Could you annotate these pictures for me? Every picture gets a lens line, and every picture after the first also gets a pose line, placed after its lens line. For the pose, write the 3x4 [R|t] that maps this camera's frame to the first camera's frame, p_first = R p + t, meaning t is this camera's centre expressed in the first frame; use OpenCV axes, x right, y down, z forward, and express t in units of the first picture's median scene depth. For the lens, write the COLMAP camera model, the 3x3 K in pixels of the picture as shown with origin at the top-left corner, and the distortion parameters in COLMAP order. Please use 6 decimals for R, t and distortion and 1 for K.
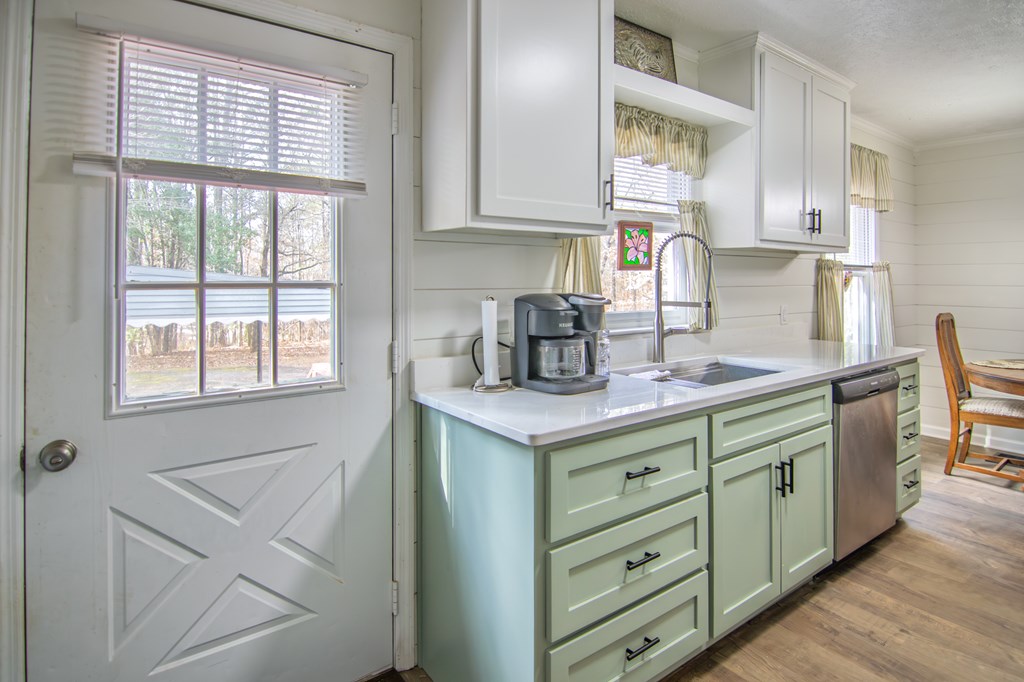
lens RADIAL K [[537.8, 0, 506.9], [0, 537.8, 271.6], [0, 0, 1]] dist [-0.002607, -0.008343]
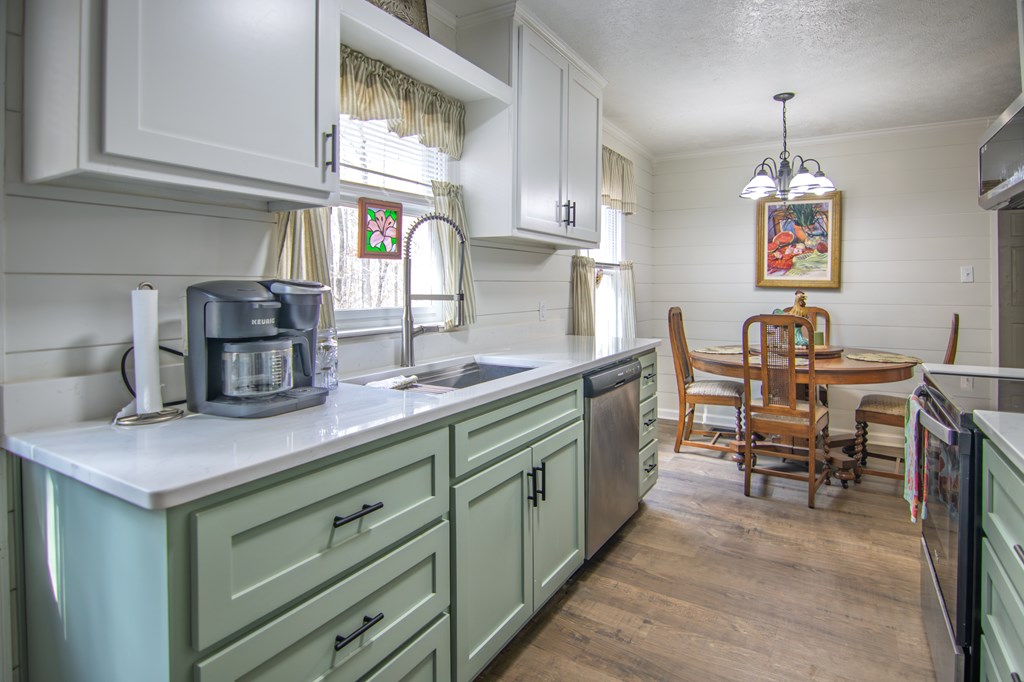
lens RADIAL K [[547.1, 0, 512.3], [0, 547.1, 284.1], [0, 0, 1]] dist [-0.007228, -0.002891]
pose [[0.919058, -0.001789, 0.394118, 0.102843], [-0.002310, 0.999948, 0.009926, 0.032094], [-0.394116, -0.010033, 0.919006, 0.150944]]
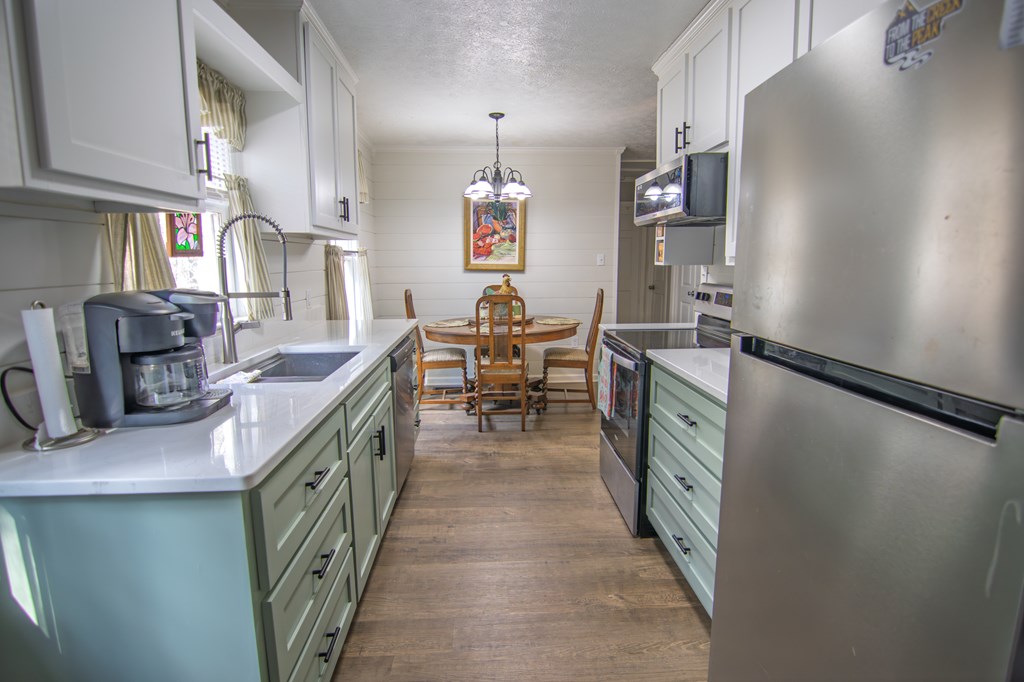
lens RADIAL K [[534.6, 0, 509.0], [0, 534.6, 347.4], [0, 0, 1]] dist [-0.002170, -0.014987]
pose [[0.543439, -0.141925, 0.827364, -0.208736], [-0.002506, 0.985326, 0.170667, -0.007335], [-0.839445, -0.094821, 0.535108, 0.165805]]
